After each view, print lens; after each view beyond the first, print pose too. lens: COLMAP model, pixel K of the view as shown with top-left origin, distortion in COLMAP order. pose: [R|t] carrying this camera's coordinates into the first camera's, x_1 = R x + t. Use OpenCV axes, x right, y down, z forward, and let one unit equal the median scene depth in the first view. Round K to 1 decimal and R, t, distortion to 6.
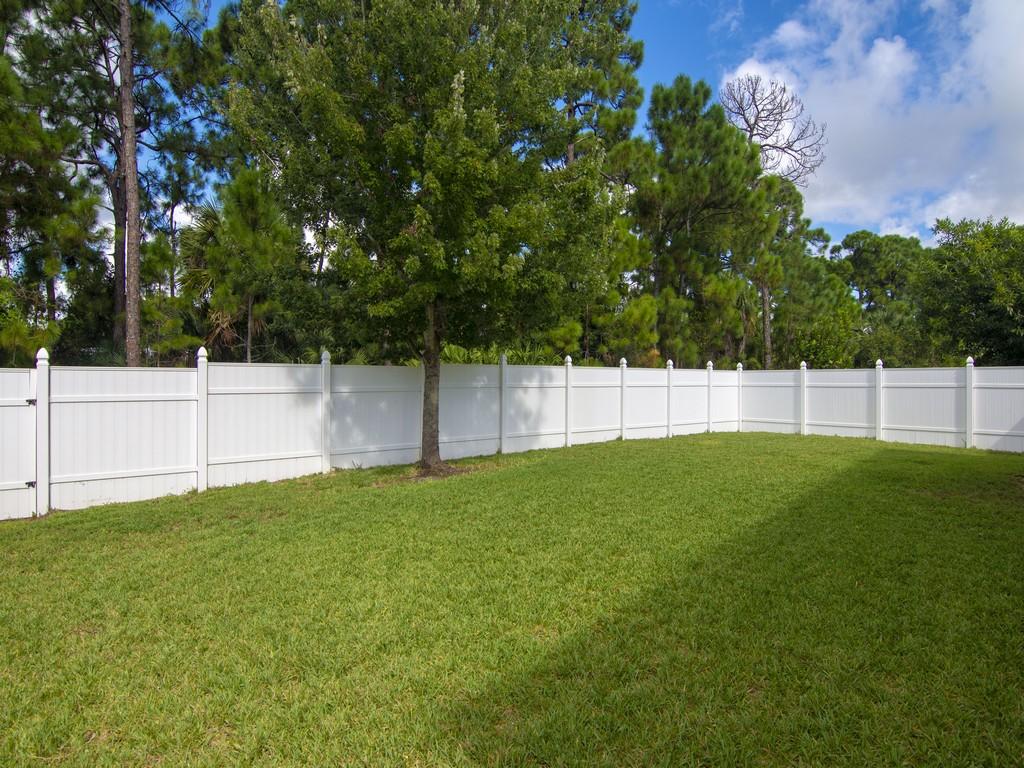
lens RADIAL K [[525.9, 0, 507.1], [0, 525.9, 381.4], [0, 0, 1]] dist [-0.019230, -0.001755]
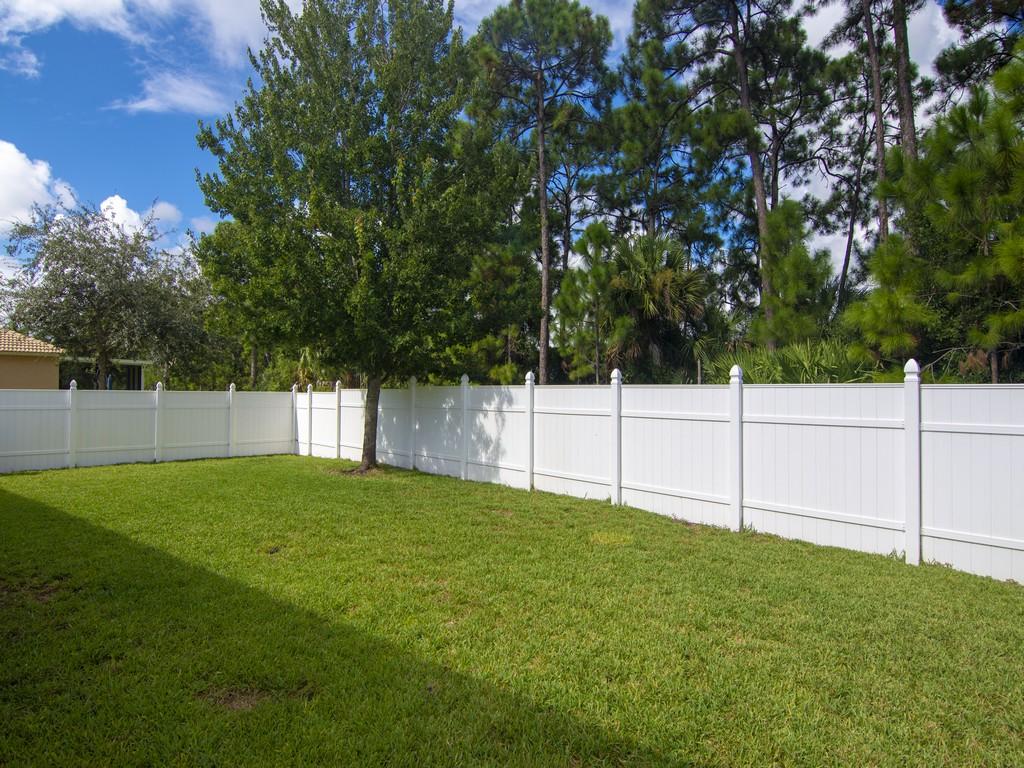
lens RADIAL K [[525.9, 0, 507.1], [0, 525.9, 381.4], [0, 0, 1]] dist [-0.019230, -0.001755]
pose [[0.121451, -0.031127, -0.992109, 0.903478], [-0.004795, 0.999478, -0.031945, -0.009937], [0.992586, 0.008637, 0.121239, 0.903462]]
